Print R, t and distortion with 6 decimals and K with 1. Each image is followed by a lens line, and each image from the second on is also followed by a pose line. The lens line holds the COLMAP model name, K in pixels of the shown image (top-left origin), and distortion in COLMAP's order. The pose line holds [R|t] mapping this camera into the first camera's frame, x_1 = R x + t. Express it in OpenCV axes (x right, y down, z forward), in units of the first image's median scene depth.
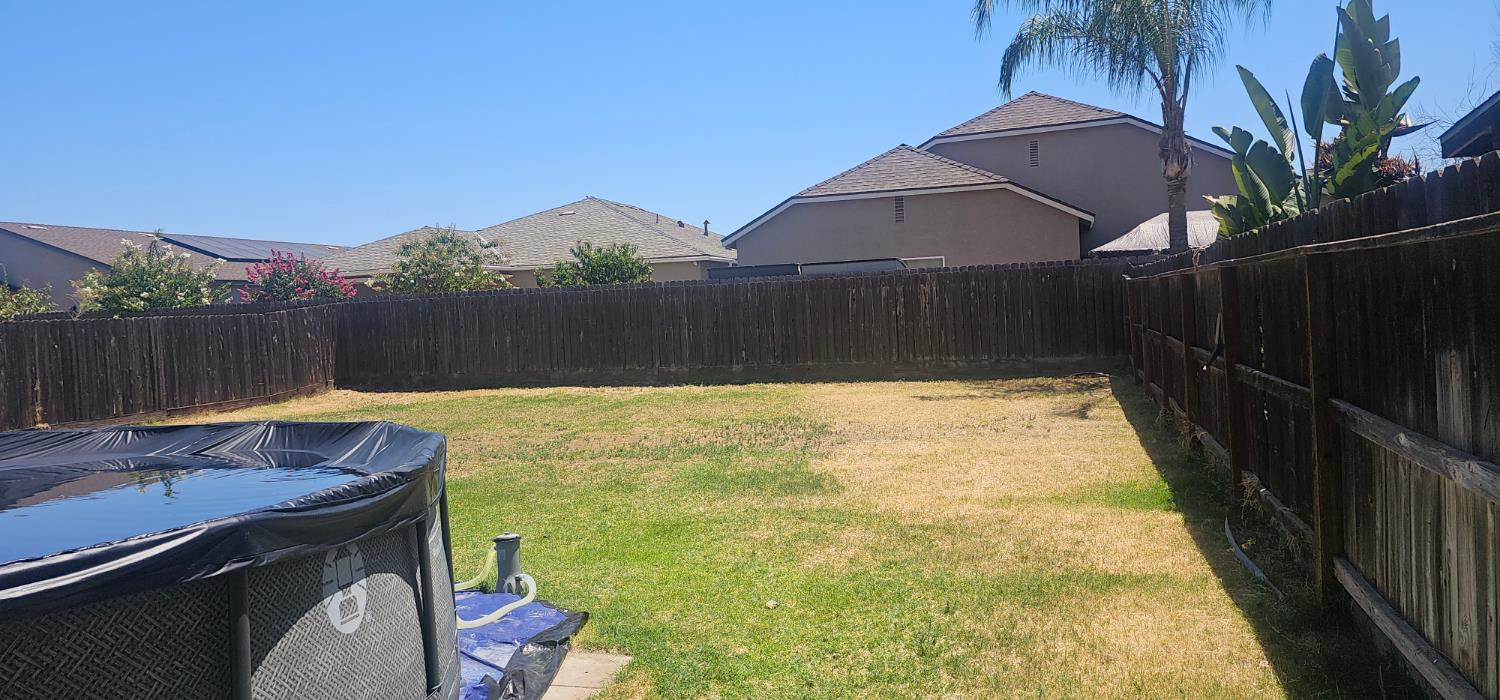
lens RADIAL K [[1030.8, 0, 753.6], [0, 1030.8, 353.5], [0, 0, 1]] dist [0.048132, -0.041749]
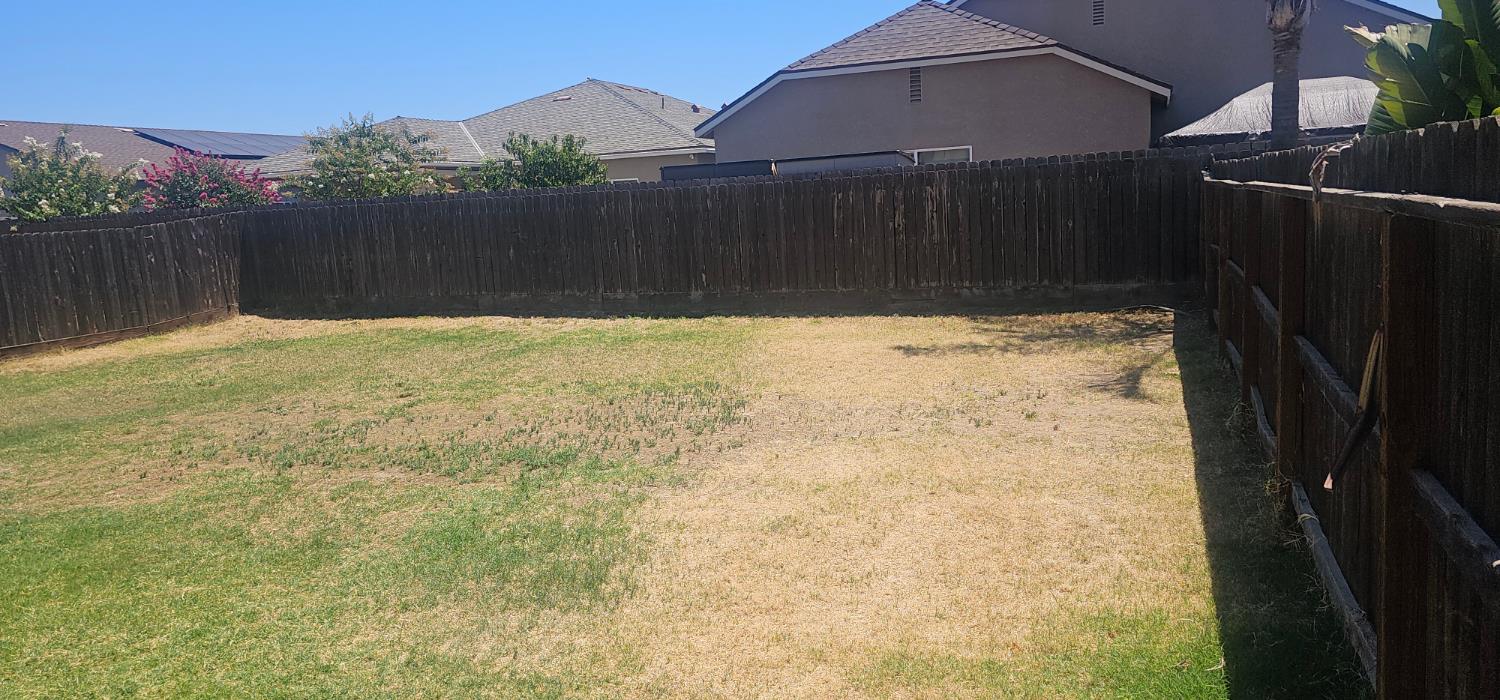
lens RADIAL K [[1030.8, 0, 744.3], [0, 1030.8, 380.8], [0, 0, 1]] dist [0.048132, -0.041749]
pose [[0.996653, 0.005209, -0.081583, 0.083543], [0.005675, 0.991152, 0.132612, -0.024660], [0.081552, -0.132631, 0.987805, 0.202284]]
